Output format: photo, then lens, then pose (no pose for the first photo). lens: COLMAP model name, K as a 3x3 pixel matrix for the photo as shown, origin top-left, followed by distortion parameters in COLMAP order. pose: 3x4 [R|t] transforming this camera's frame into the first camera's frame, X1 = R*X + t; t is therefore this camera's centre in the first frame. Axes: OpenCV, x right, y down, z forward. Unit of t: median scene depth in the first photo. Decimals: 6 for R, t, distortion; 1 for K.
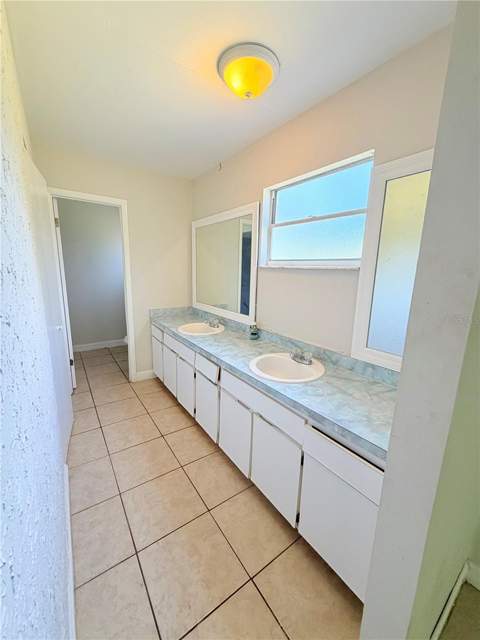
lens RADIAL K [[254.4, 0, 240.0], [0, 254.4, 320.0], [0, 0, 1]] dist [-0.001111, -0.000177]
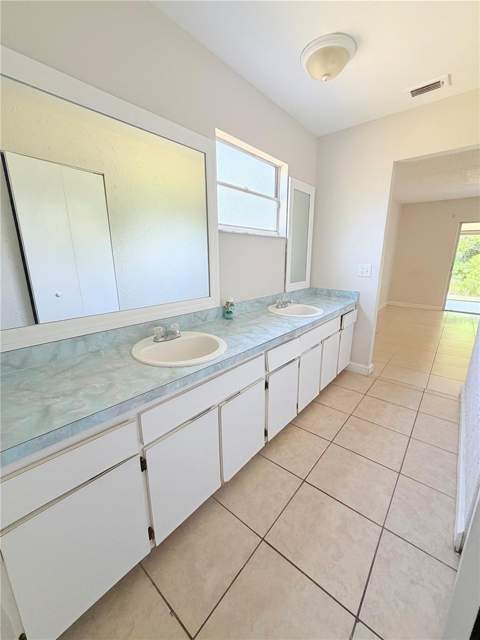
lens RADIAL K [[257.6, 0, 239.4], [0, 257.6, 295.5], [0, 0, 1]] dist [0.000046, 0.000019]
pose [[-0.240402, -0.227147, 0.943722, -0.664187], [0.141212, 0.953707, 0.265523, -0.191430], [-0.960347, 0.197098, -0.197197, 0.995001]]
